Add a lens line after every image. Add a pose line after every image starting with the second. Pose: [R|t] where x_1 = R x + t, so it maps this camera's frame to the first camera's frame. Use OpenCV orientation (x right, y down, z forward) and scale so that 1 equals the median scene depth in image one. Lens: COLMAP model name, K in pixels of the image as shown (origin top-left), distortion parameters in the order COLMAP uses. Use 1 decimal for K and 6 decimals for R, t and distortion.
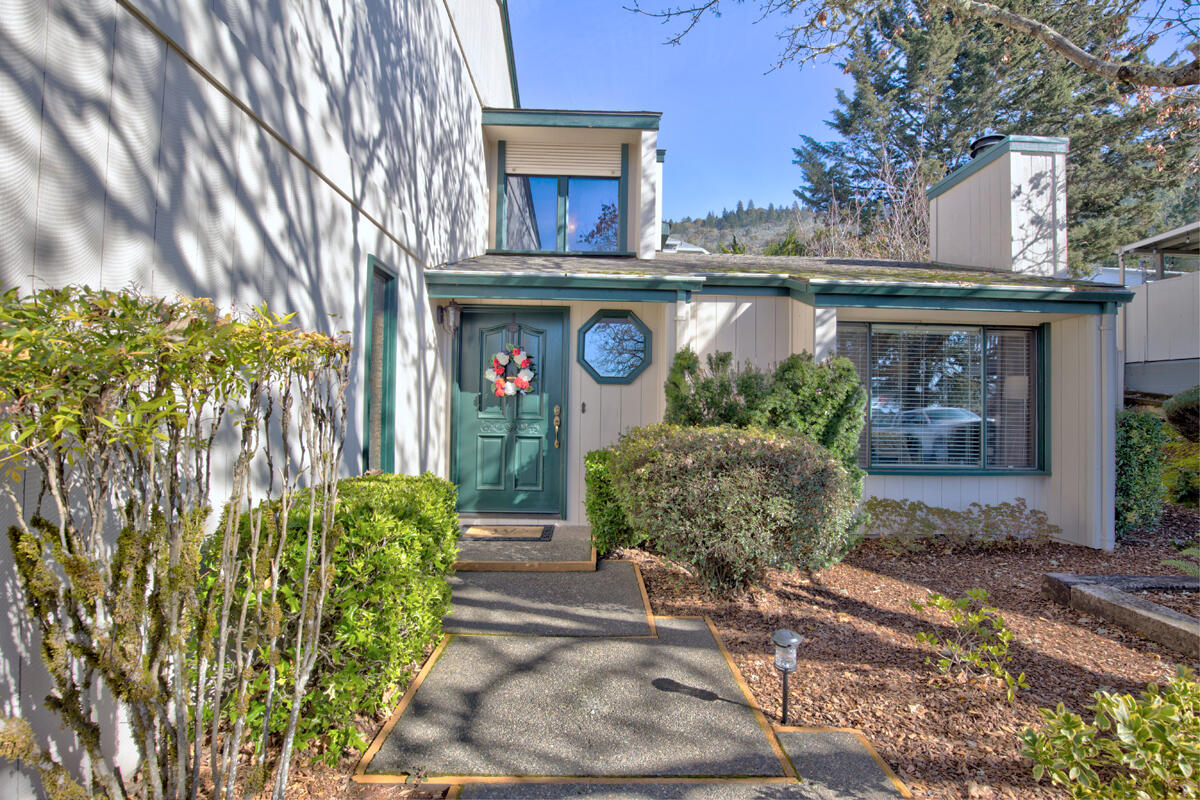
lens RADIAL K [[575.5, 0, 602.4], [0, 575.5, 369.0], [0, 0, 1]] dist [-0.002453, -0.000217]
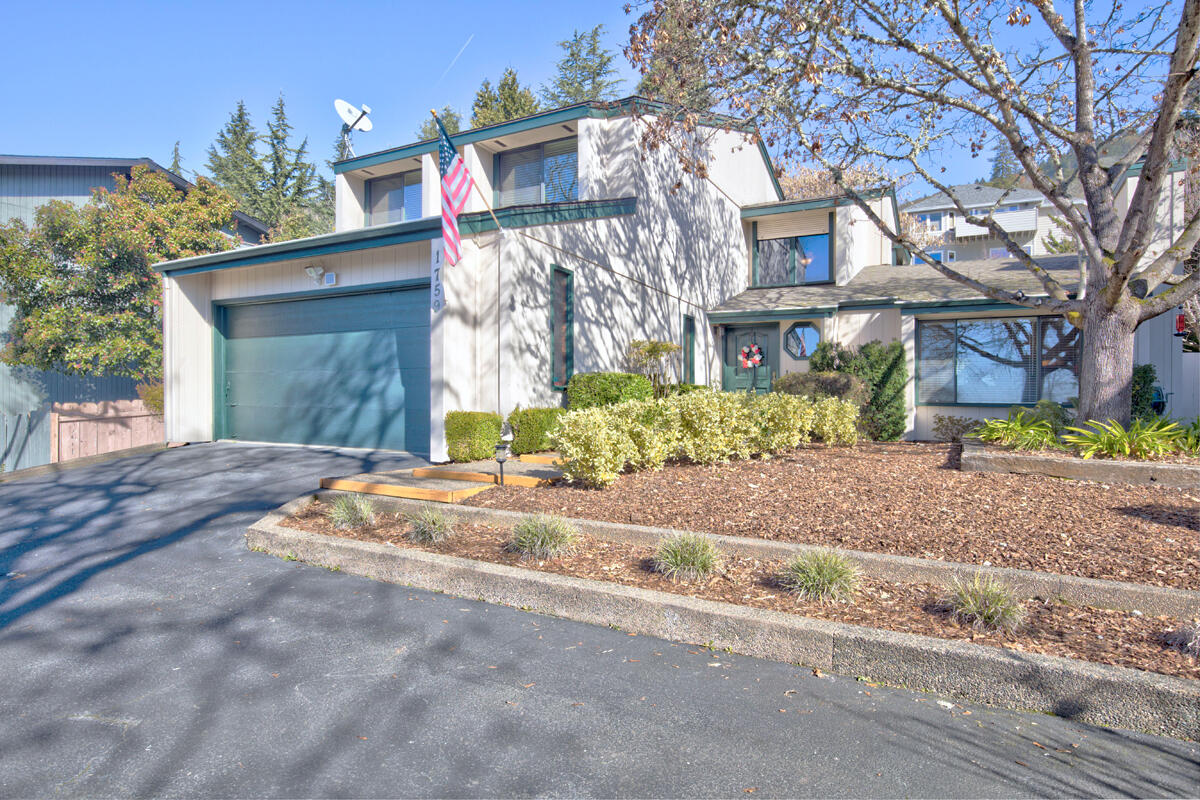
lens RADIAL K [[669.5, 0, 600.4], [0, 669.5, 381.3], [0, 0, 1]] dist [-0.000810, -0.000119]
pose [[0.870219, -0.022769, -0.492139, 0.609554], [0.033828, 0.999335, 0.013580, 0.050275], [0.491503, -0.028466, 0.870411, -1.491974]]
